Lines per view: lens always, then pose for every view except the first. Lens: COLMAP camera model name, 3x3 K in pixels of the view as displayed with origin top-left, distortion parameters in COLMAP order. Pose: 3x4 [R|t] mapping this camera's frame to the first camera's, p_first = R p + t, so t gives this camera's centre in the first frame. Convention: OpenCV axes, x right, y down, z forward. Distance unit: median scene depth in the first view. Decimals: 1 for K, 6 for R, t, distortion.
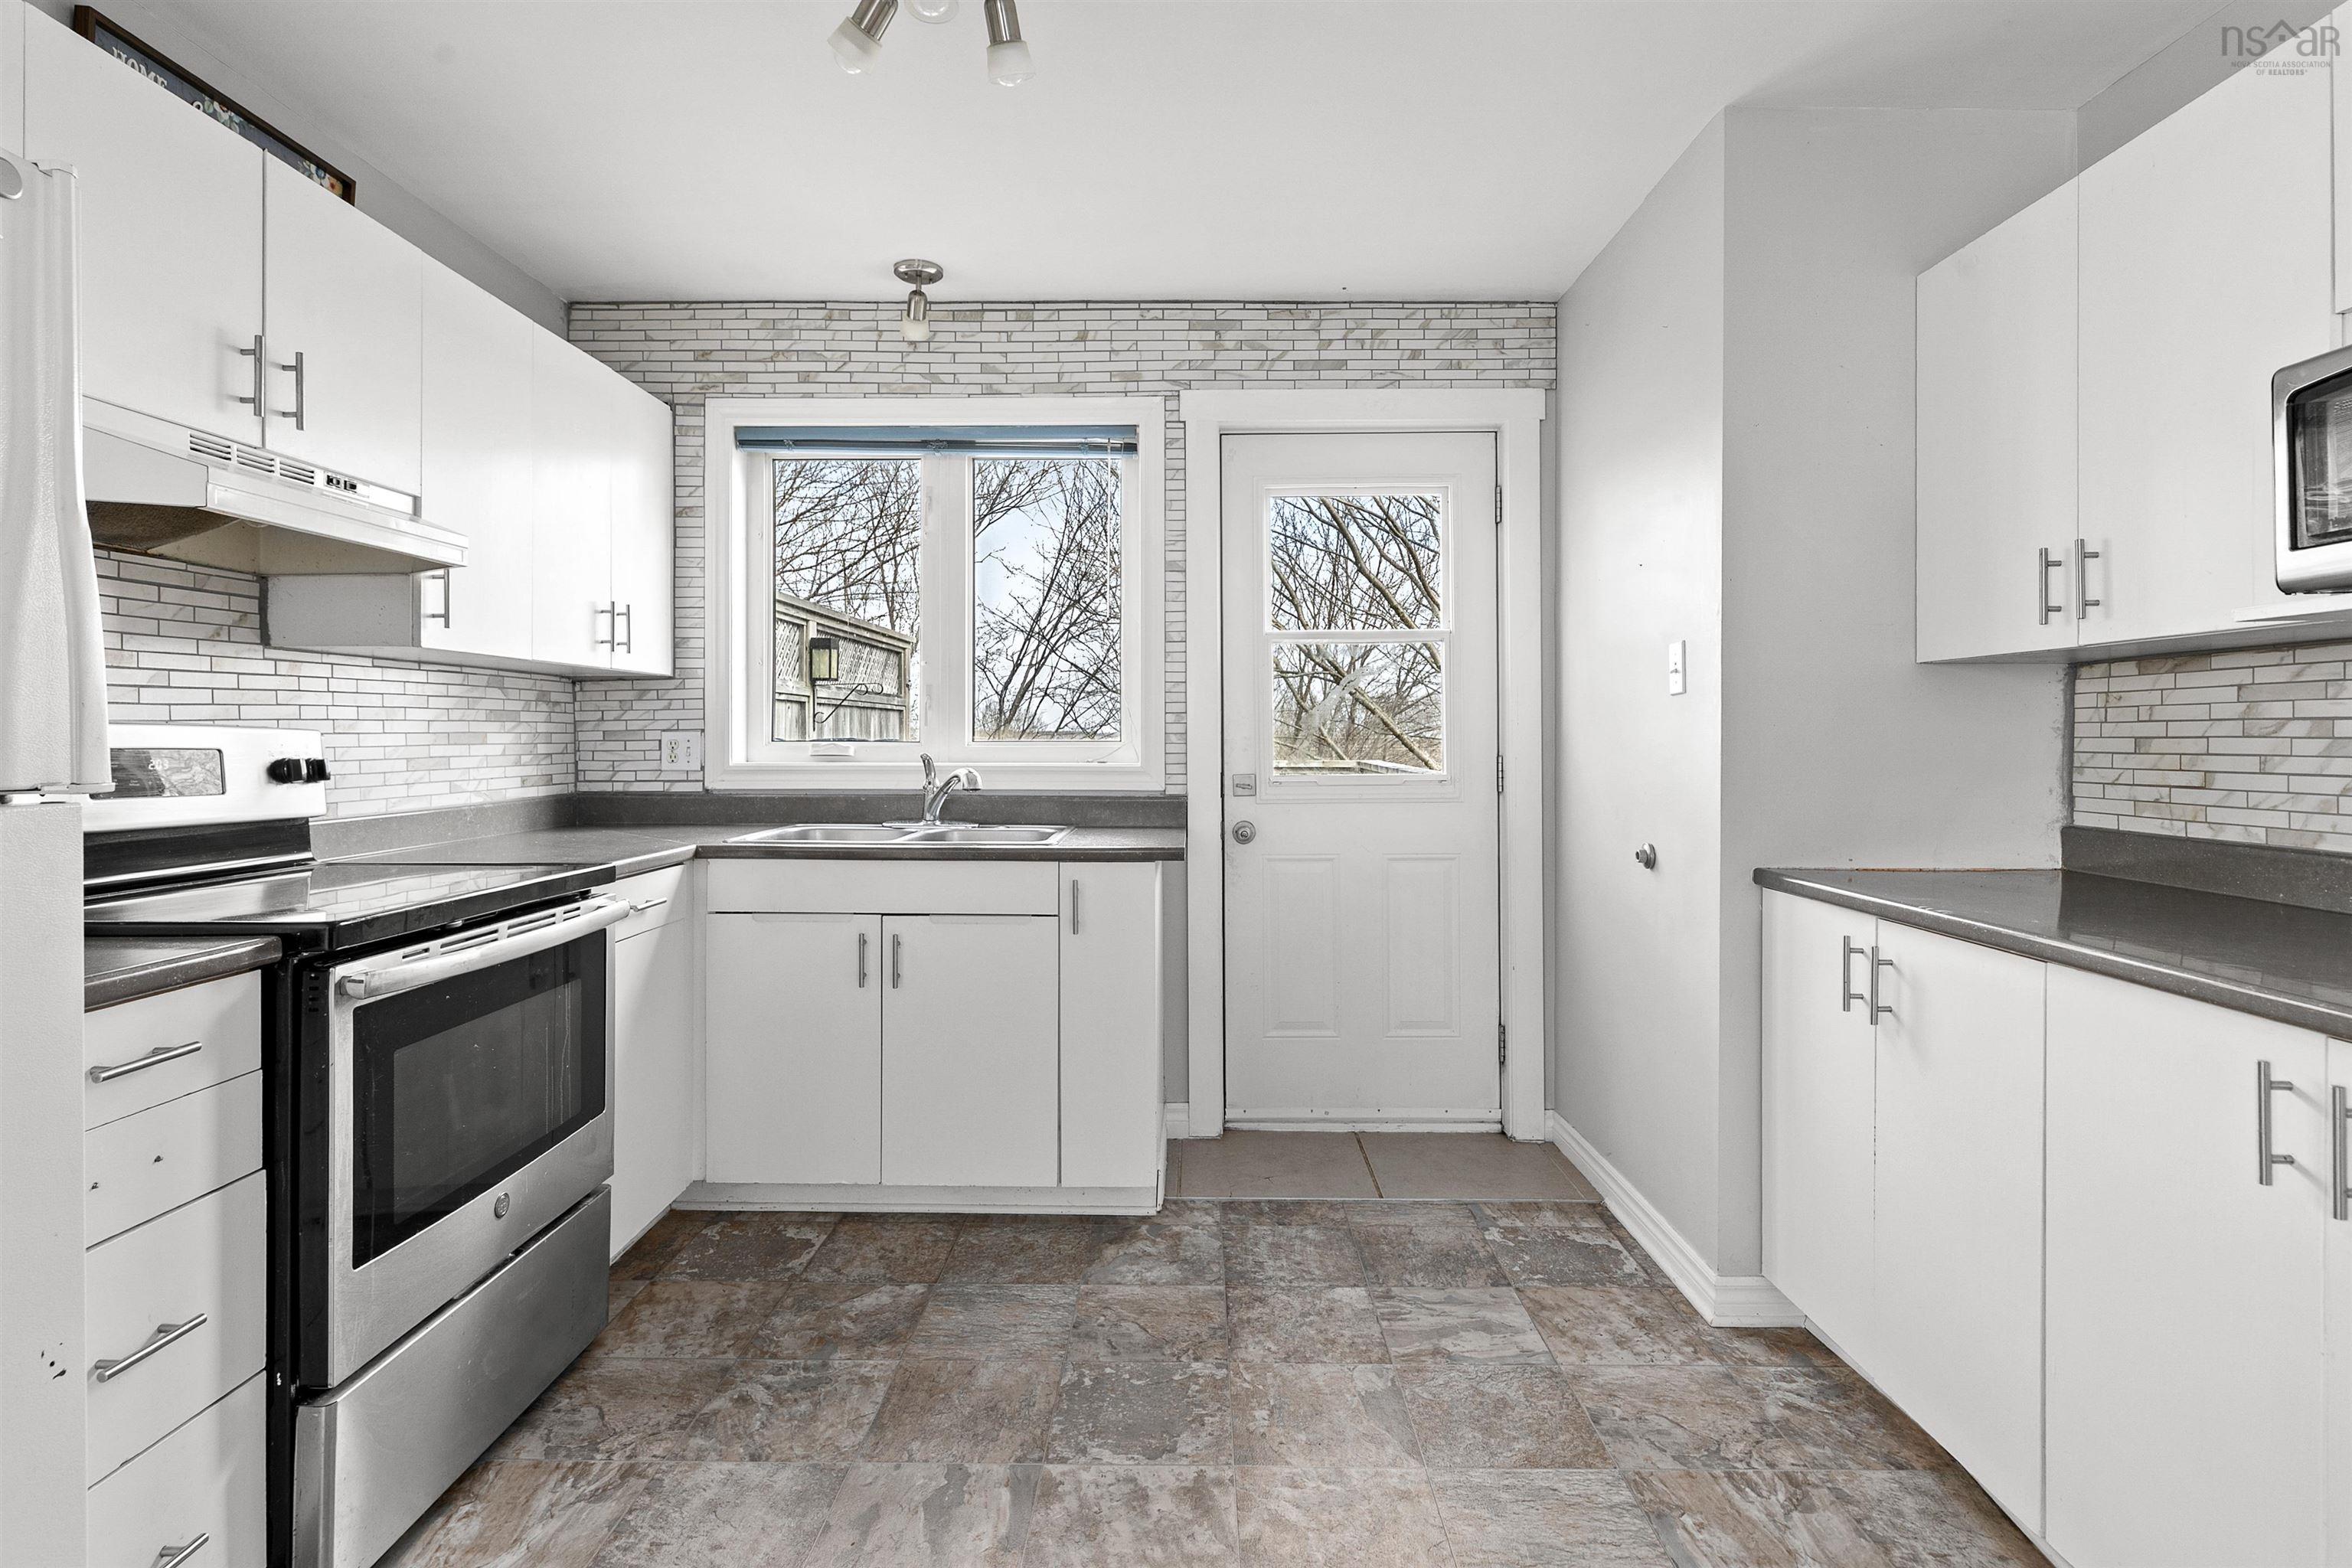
lens RADIAL K [[1170.5, 0, 1186.7], [0, 1170.5, 737.1], [0, 0, 1]] dist [-0.006170, 0.000632]
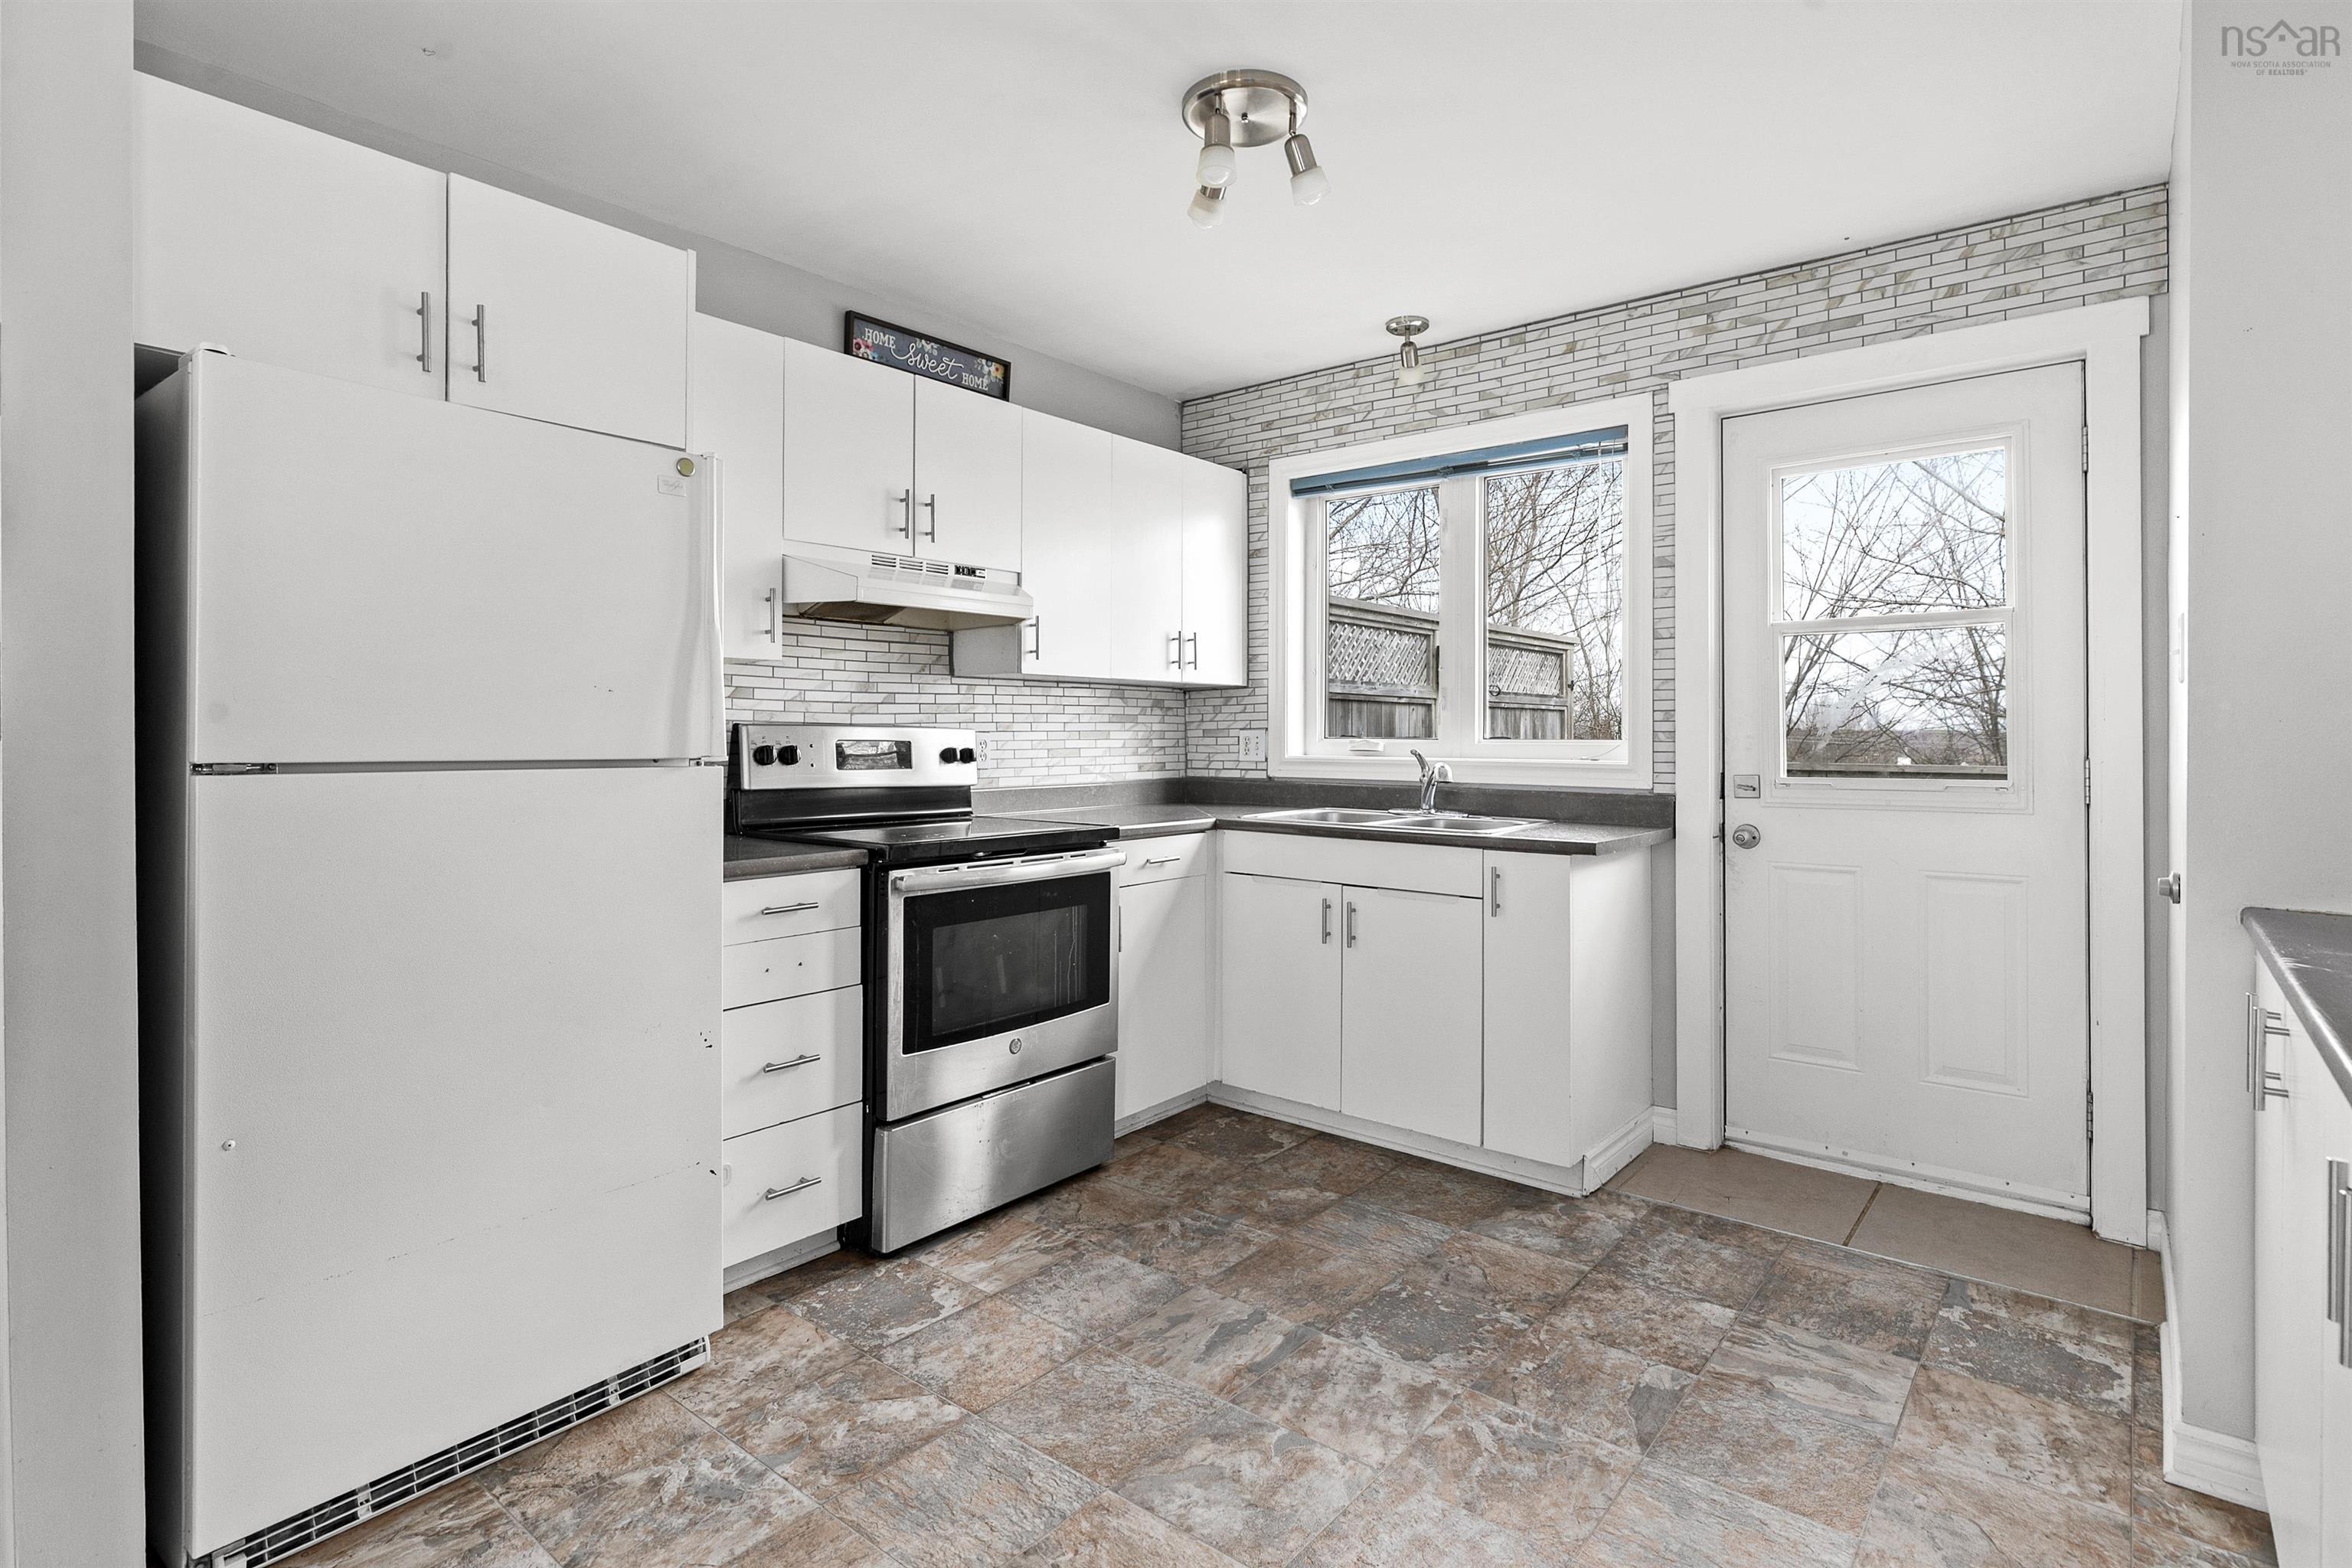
lens RADIAL K [[1170.5, 0, 1170.3], [0, 1170.5, 730.6], [0, 0, 1]] dist [-0.006170, 0.000632]
pose [[0.778168, -0.000708, -0.628056, 0.345905], [-0.002084, 0.999991, -0.003710, 0.000583], [0.628053, 0.004196, 0.778159, -0.032006]]
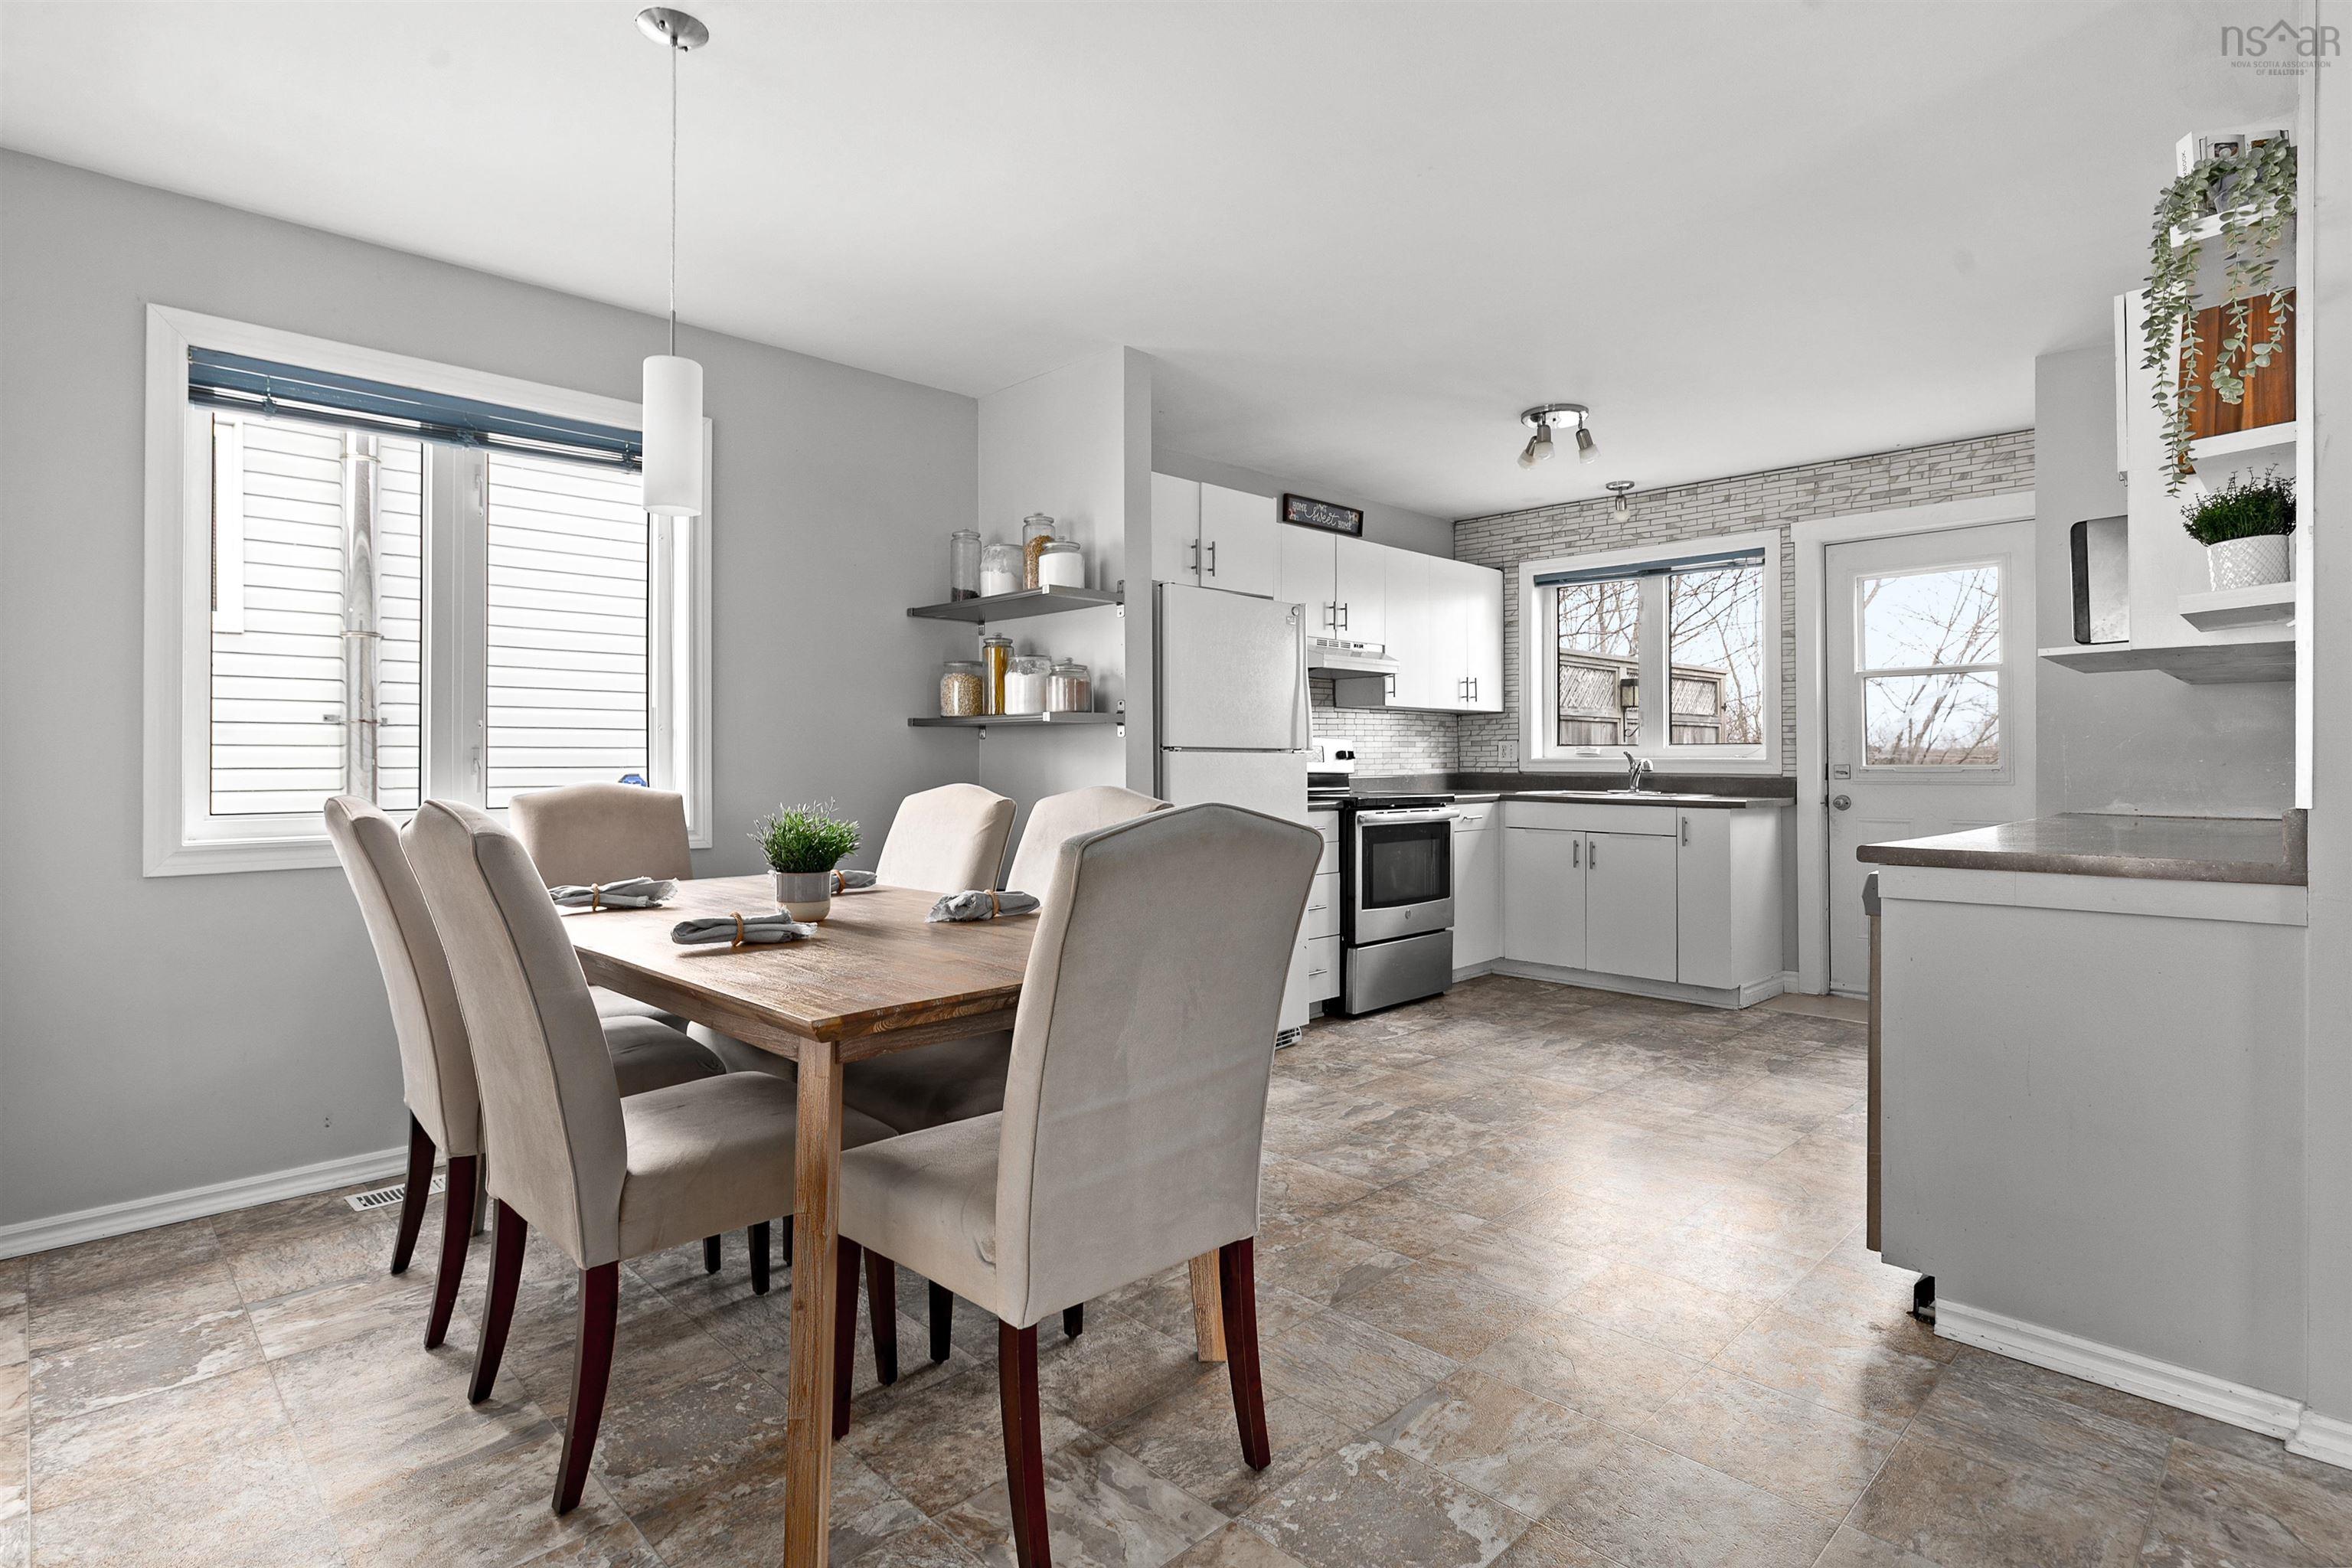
lens RADIAL K [[1170.5, 0, 1177.5], [0, 1170.5, 743.3], [0, 0, 1]] dist [-0.006170, 0.000632]
pose [[0.709236, -0.008992, -0.704914, 0.632467], [0.000432, 0.999924, -0.012320, 0.027159], [0.704971, 0.008433, 0.709186, -0.867643]]
